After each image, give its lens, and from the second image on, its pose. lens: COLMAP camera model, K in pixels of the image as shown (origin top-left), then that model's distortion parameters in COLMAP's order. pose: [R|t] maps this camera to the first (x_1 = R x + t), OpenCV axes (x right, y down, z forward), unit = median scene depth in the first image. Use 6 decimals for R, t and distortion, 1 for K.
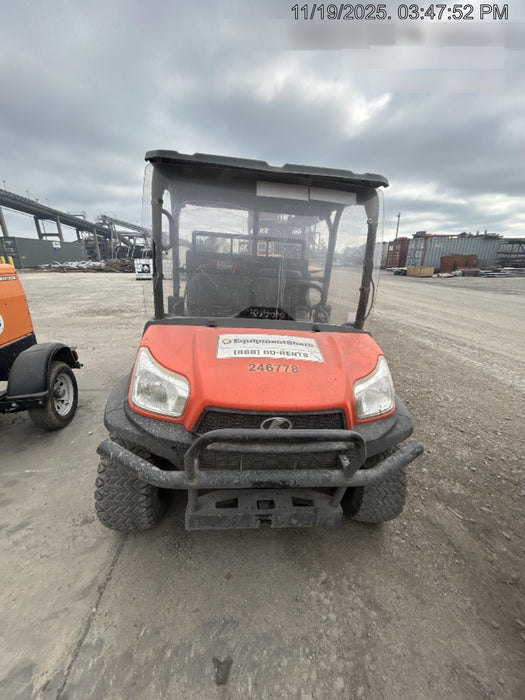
lens RADIAL K [[288.1, 0, 266.7], [0, 288.1, 348.6], [0, 0, 1]] dist [0.016694, -0.019612]
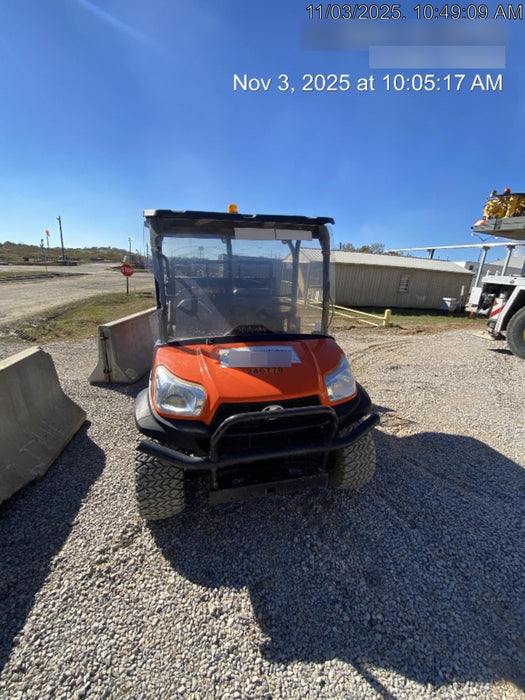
lens RADIAL K [[288.1, 0, 266.7], [0, 288.1, 348.6], [0, 0, 1]] dist [0.016694, -0.019612]
pose [[0.989801, -0.103409, 0.097982, -0.072051], [0.106739, 0.993853, -0.029370, 0.007152], [-0.094343, 0.039529, 0.994755, -0.251004]]
